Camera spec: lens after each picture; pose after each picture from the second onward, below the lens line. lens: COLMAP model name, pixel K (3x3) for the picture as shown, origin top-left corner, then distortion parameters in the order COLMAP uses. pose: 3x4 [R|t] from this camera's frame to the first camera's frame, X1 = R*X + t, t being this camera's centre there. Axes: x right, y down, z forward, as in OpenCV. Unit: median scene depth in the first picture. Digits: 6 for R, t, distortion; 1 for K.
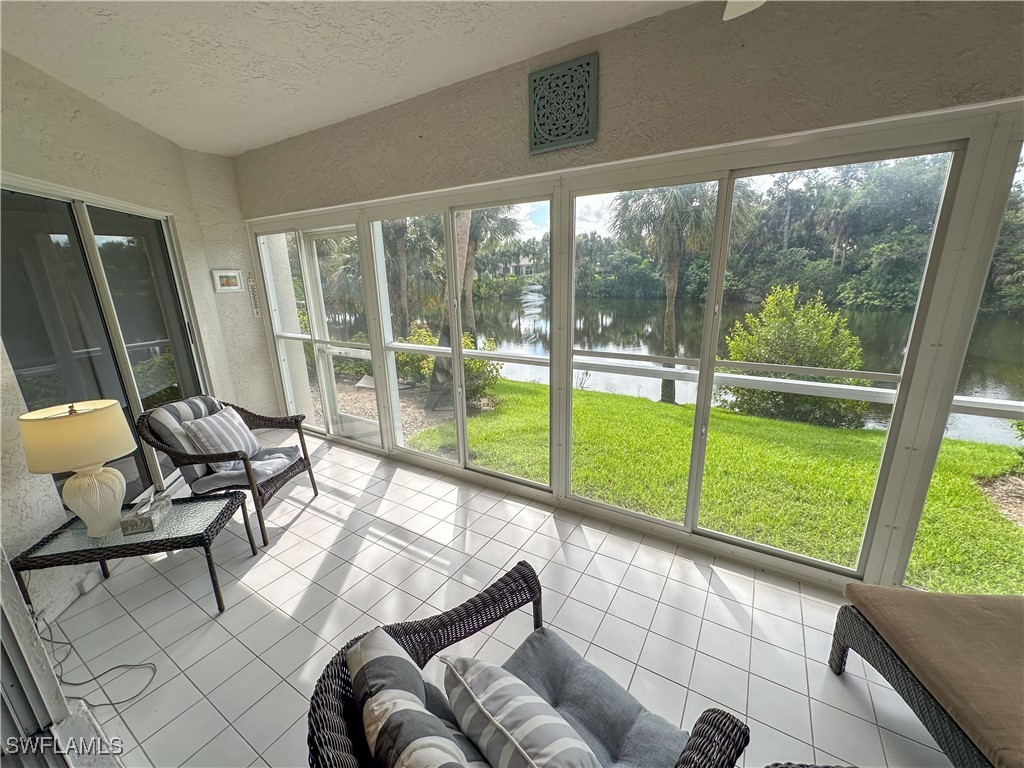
lens RADIAL K [[415.6, 0, 495.0], [0, 415.6, 376.5], [0, 0, 1]] dist [-0.006260, 0.000393]
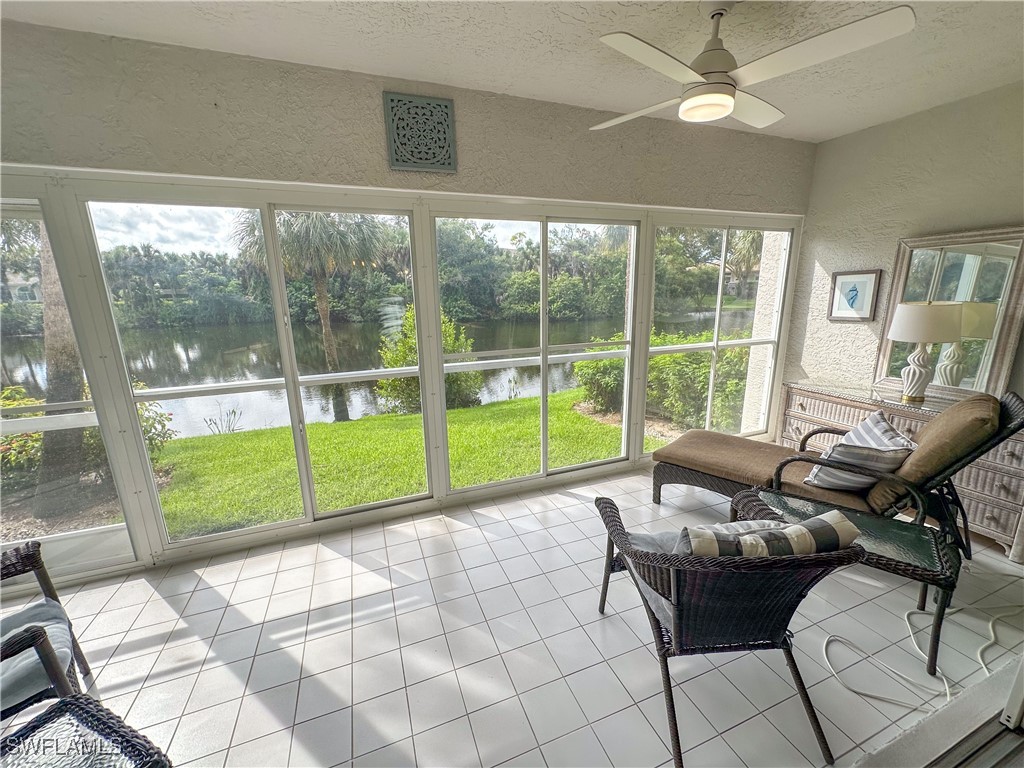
lens RADIAL K [[415.6, 0, 521.6], [0, 415.6, 375.8], [0, 0, 1]] dist [-0.006260, 0.000393]
pose [[0.588928, -0.155692, 0.793047, -0.547571], [0.198183, 0.979129, 0.045050, -0.019308], [-0.783509, 0.130637, 0.607492, 0.178137]]
